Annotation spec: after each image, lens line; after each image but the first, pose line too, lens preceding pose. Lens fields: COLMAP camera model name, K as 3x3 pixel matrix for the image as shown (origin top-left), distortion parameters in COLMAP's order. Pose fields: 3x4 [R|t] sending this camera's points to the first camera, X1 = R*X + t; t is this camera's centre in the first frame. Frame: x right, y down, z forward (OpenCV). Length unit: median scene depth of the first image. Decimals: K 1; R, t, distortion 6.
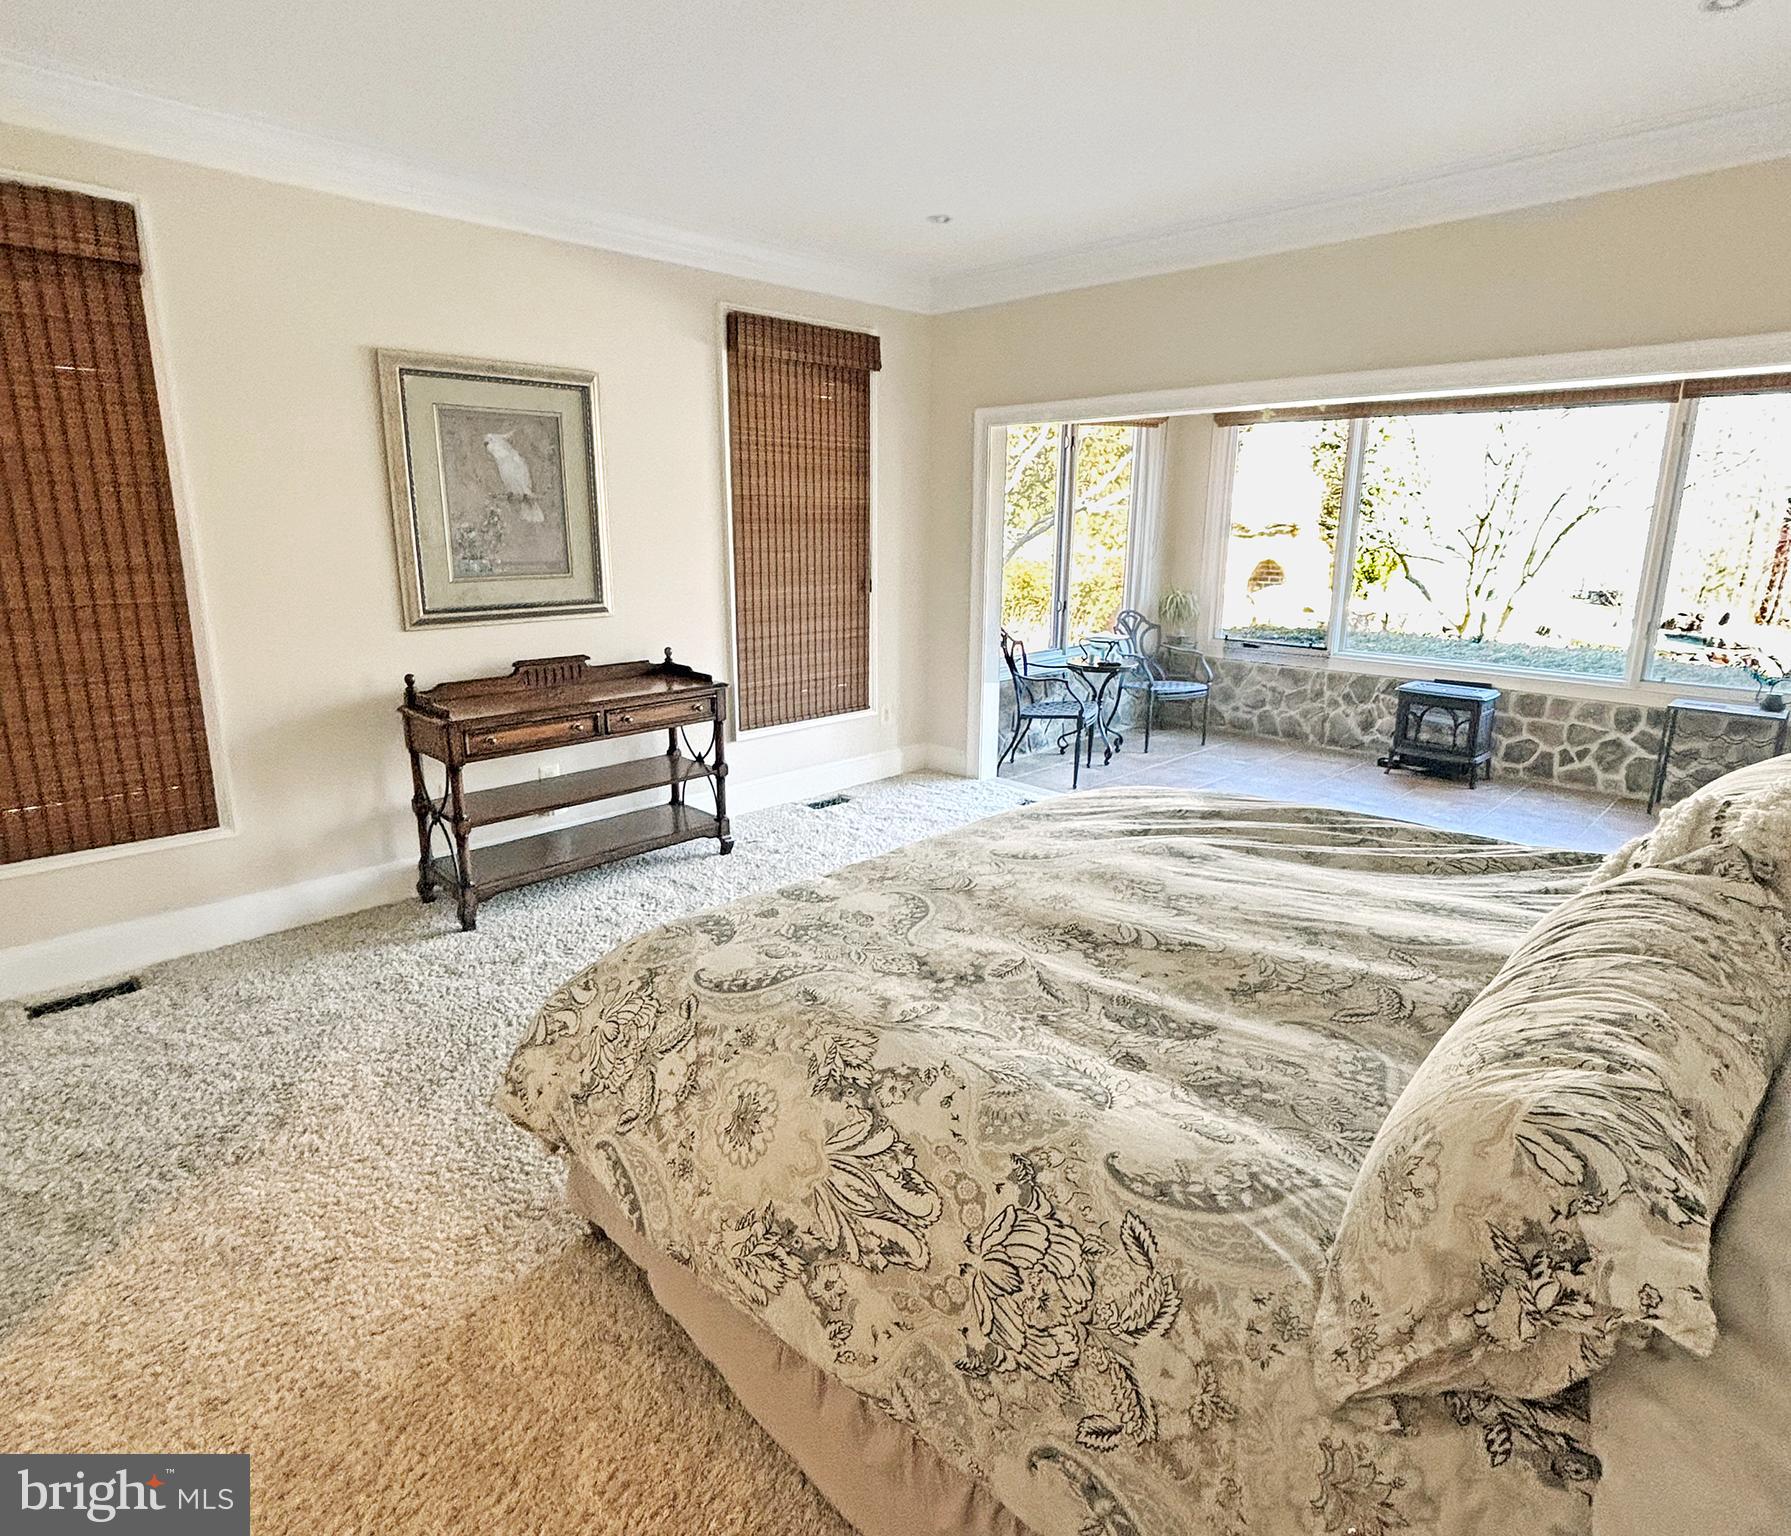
lens RADIAL K [[975.9, 0, 897.8], [0, 975.9, 750.2], [0, 0, 1]] dist [0.005902, -0.004127]
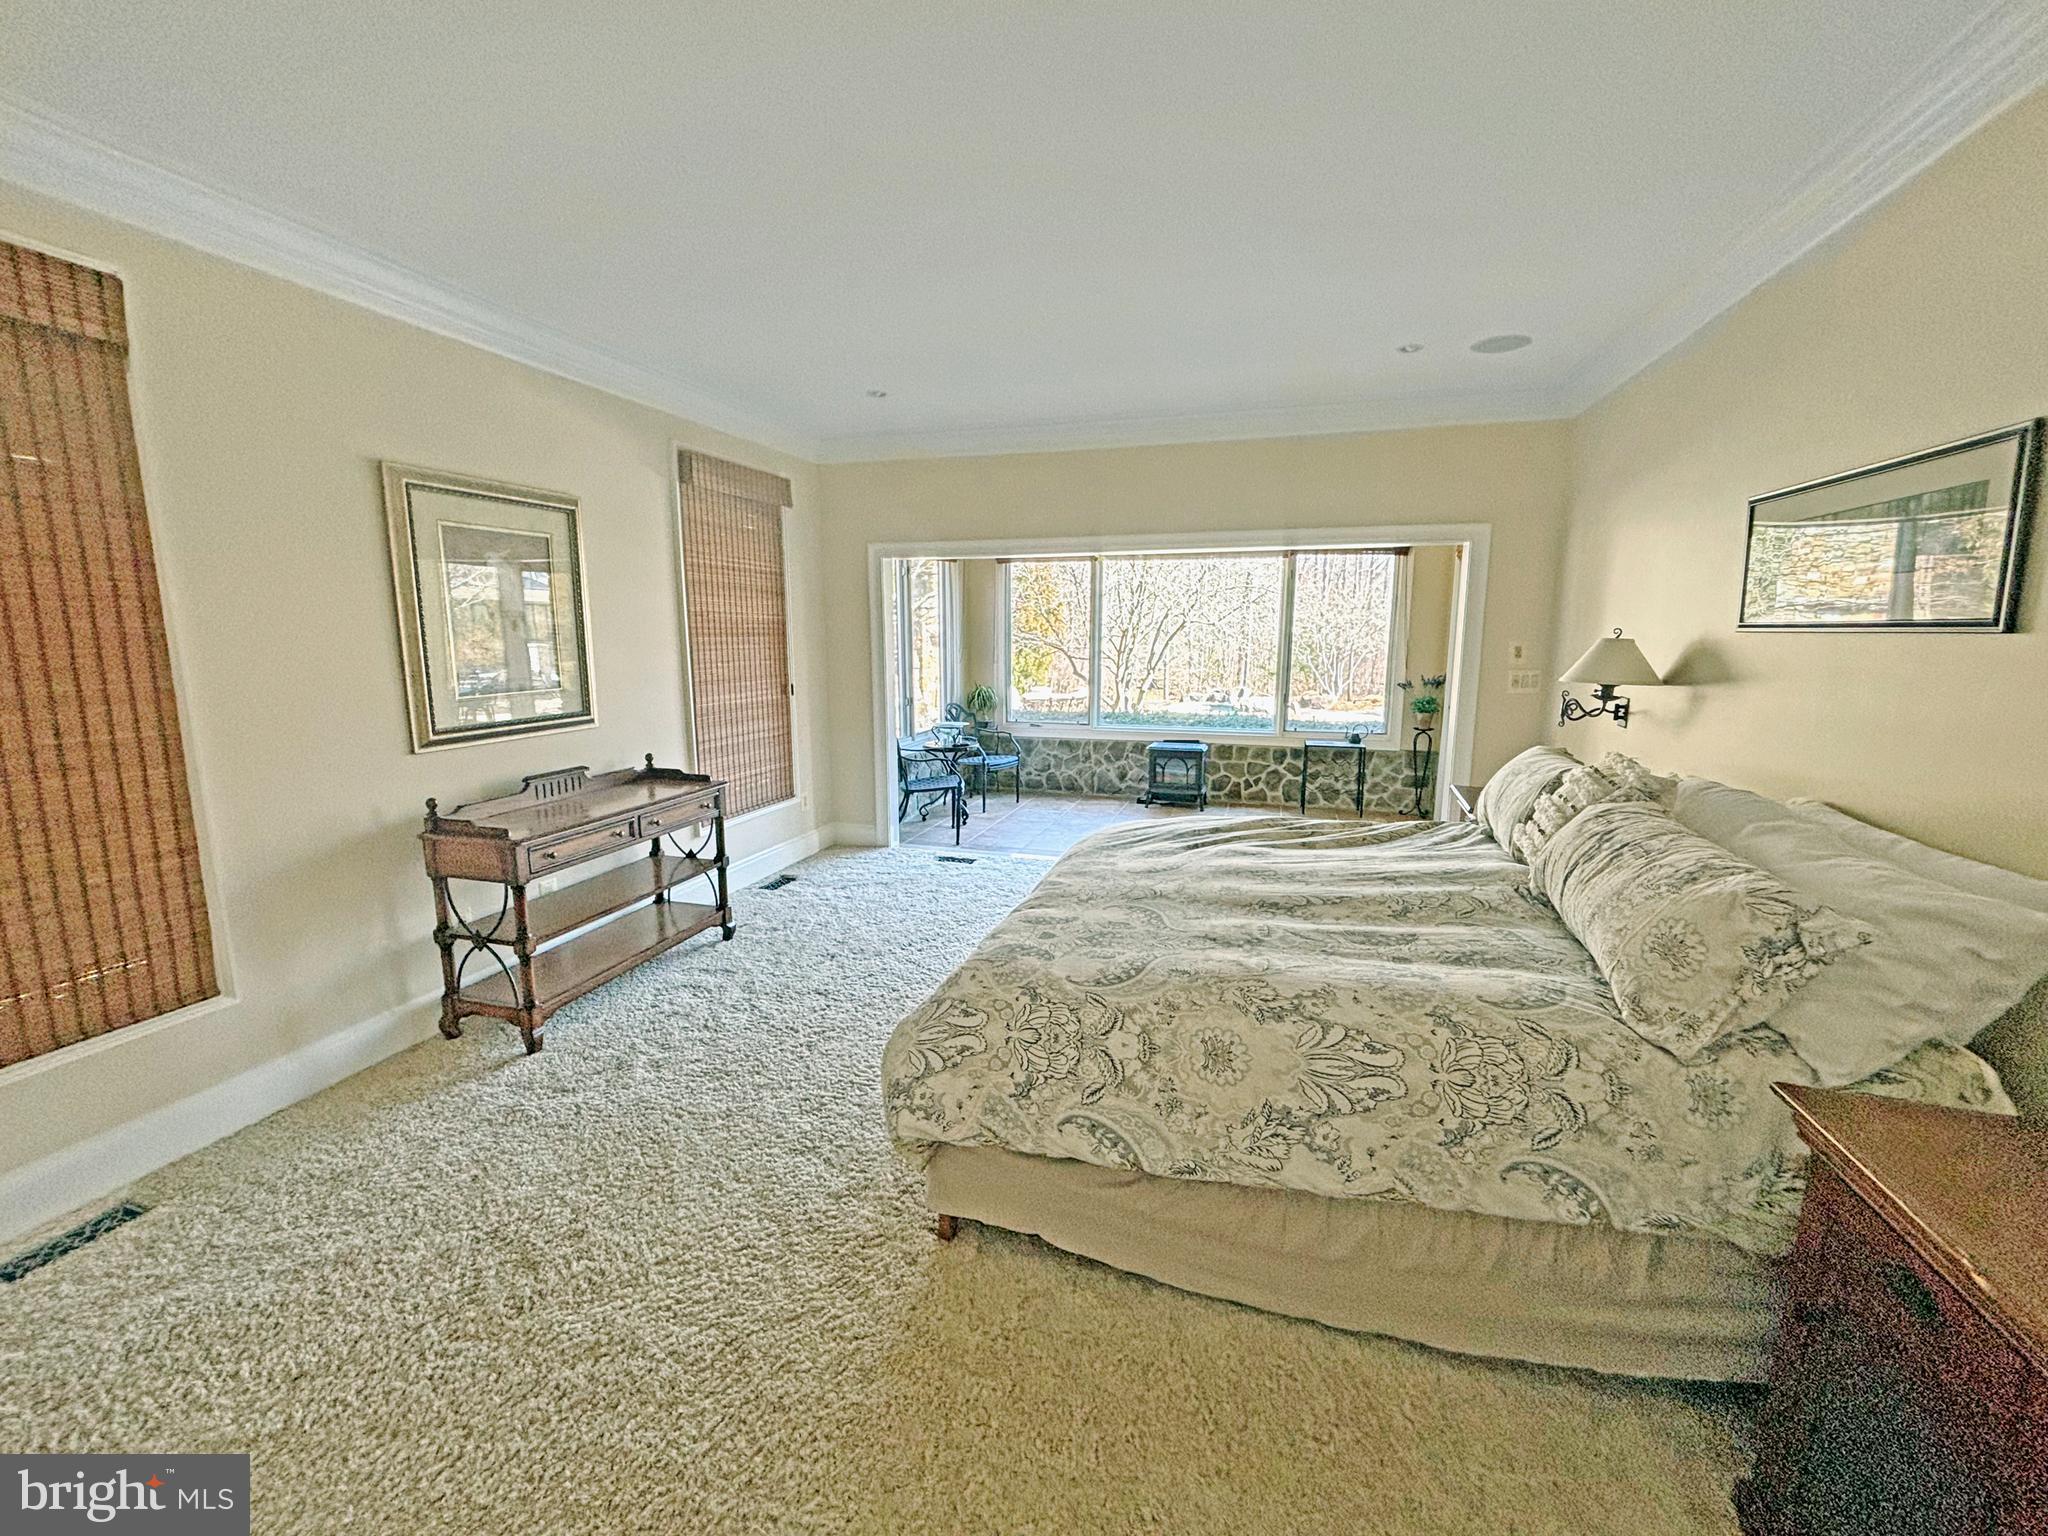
lens RADIAL K [[836.8, 0, 1032.8], [0, 836.8, 777.5], [0, 0, 1]] dist [-0.001080, 0.001266]
pose [[0.878647, -0.088630, 0.469174, -0.373939], [0.116214, 0.992768, -0.030100, -0.005294], [-0.463113, 0.080971, 0.882593, 0.010417]]
